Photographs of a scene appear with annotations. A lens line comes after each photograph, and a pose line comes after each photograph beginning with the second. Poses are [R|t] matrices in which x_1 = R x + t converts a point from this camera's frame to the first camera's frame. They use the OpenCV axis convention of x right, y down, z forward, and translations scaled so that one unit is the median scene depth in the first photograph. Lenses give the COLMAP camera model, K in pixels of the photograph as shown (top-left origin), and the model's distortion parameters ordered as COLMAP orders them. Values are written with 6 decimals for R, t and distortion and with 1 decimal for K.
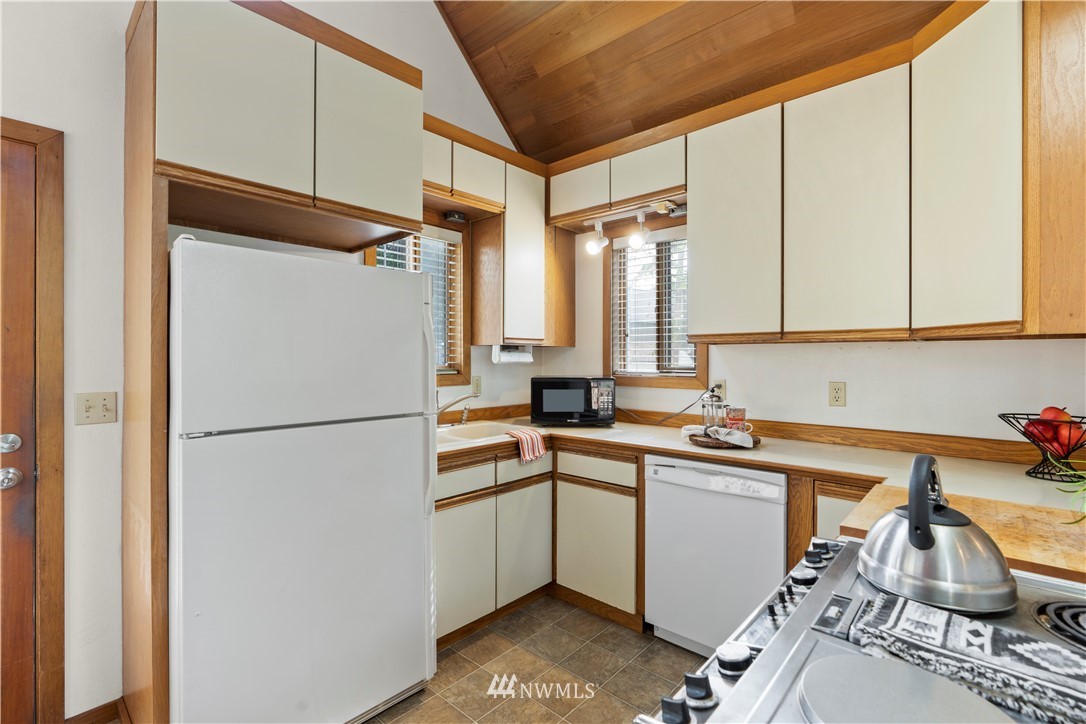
lens RADIAL K [[492.1, 0, 539.3], [0, 492.1, 361.8], [0, 0, 1]] dist [-0.007071, 0.001734]
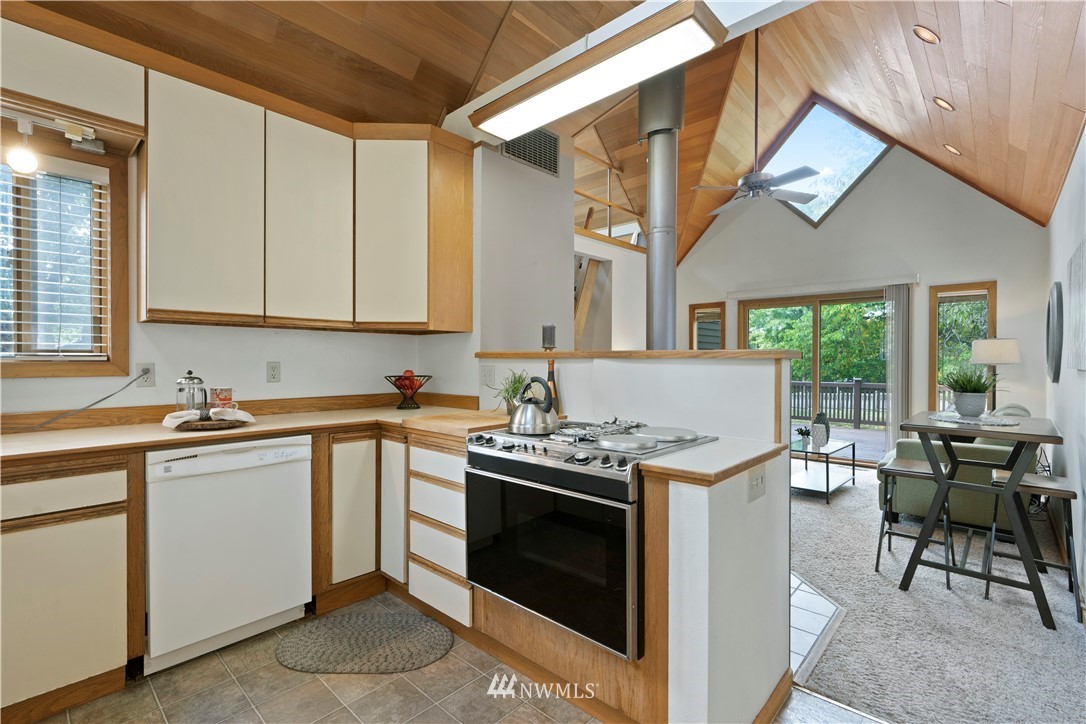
lens RADIAL K [[492.1, 0, 544.2], [0, 492.1, 362.2], [0, 0, 1]] dist [-0.007071, 0.001734]
pose [[0.002882, -0.011330, 0.999932, -0.610131], [0.001503, 0.999935, 0.011326, 0.032533], [-0.999995, 0.001470, 0.002899, 0.362612]]
